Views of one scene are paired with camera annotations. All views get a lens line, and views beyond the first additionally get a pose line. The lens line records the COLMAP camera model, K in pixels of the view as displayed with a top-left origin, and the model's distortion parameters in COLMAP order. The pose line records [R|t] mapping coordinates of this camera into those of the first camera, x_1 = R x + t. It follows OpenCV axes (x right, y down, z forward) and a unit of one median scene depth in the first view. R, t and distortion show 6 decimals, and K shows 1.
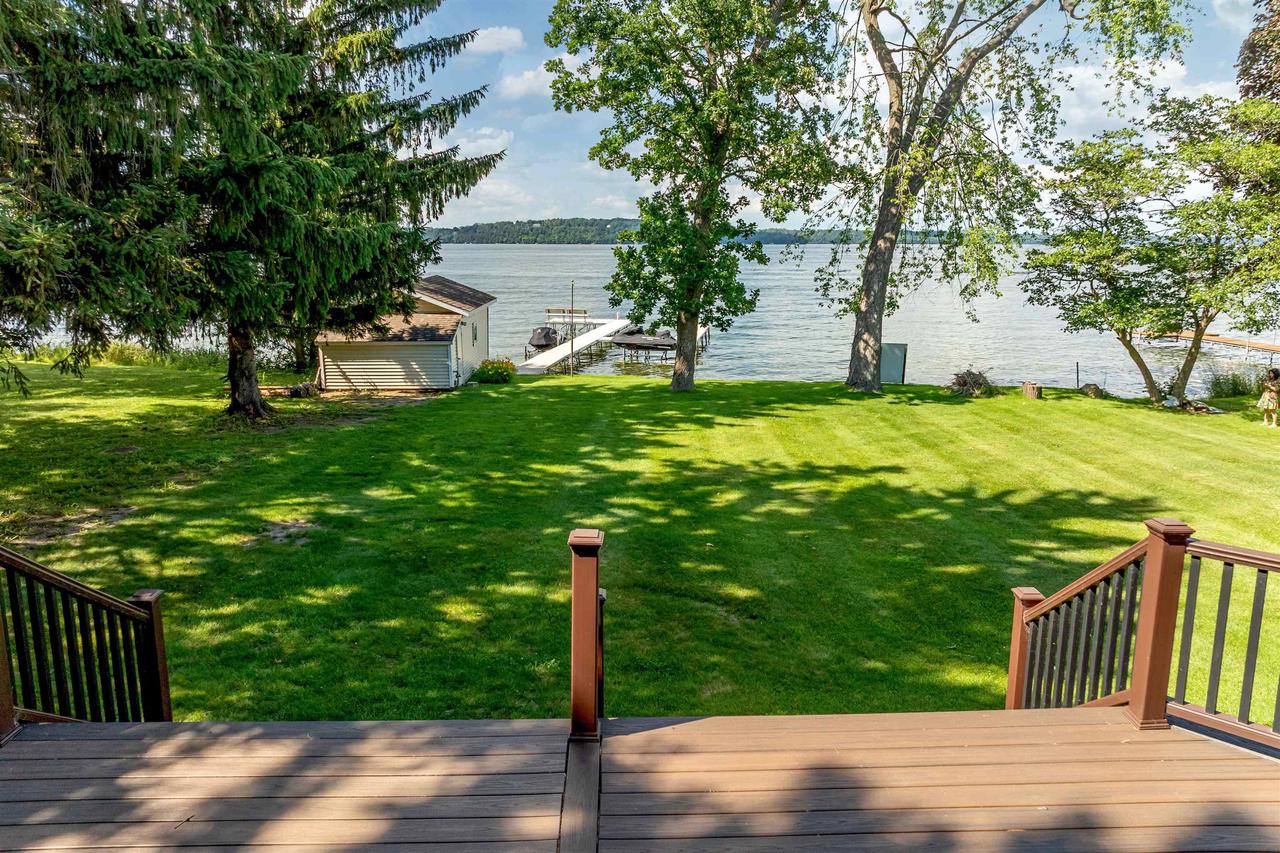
lens RADIAL K [[737.7, 0, 640.0], [0, 737.7, 426.5], [0, 0, 1]] dist [0.002828, -0.001501]
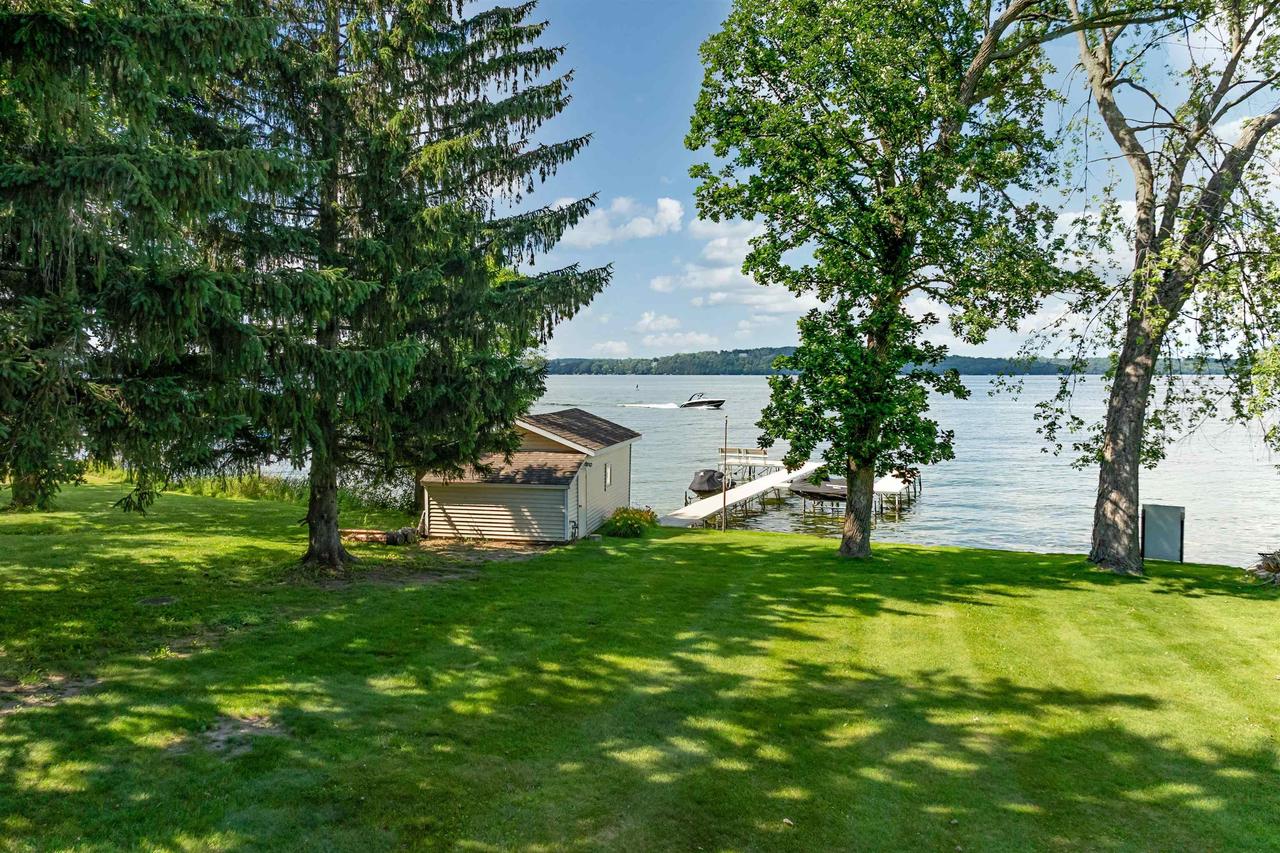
lens RADIAL K [[858.3, 0, 640.0], [0, 858.3, 426.5], [0, 0, 1]] dist [-0.002934, 0.000151]
pose [[0.970105, 0.013315, -0.242319, 0.064013], [-0.056880, 0.983156, -0.173690, -0.017982], [0.235925, 0.182281, 0.954523, 0.081997]]
